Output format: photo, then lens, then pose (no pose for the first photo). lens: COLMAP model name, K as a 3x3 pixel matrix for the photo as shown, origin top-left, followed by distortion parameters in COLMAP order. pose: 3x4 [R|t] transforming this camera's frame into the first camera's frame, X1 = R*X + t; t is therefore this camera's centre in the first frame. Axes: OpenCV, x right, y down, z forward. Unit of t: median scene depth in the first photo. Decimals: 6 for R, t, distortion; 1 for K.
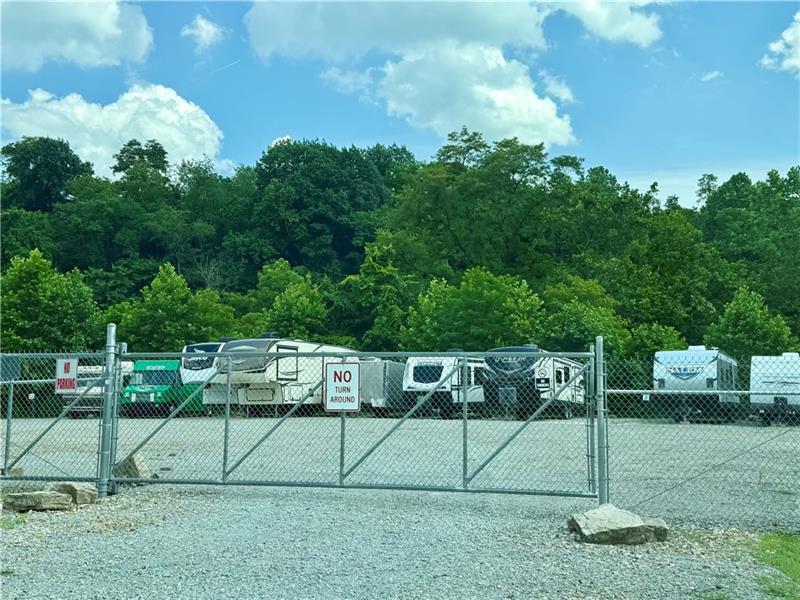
lens RADIAL K [[913.1, 0, 399.7], [0, 913.1, 298.5], [0, 0, 1]] dist [0.074039, 0.000000]
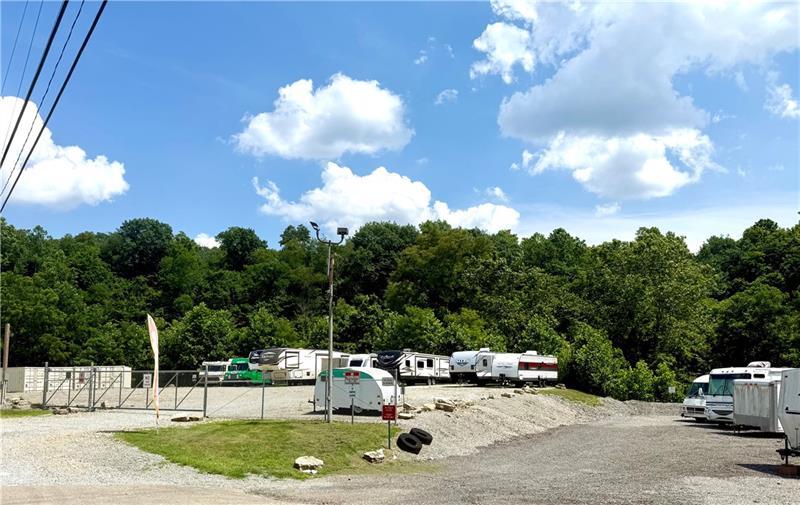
lens RADIAL K [[585.4, 0, 400.5], [0, 585.4, 254.7], [0, 0, 1]] dist [-0.006224, -0.001934]
pose [[0.989057, -0.041412, -0.141601, 0.292356], [0.028858, 0.995561, -0.089585, -0.038383], [0.144682, 0.084518, 0.985862, -0.282786]]
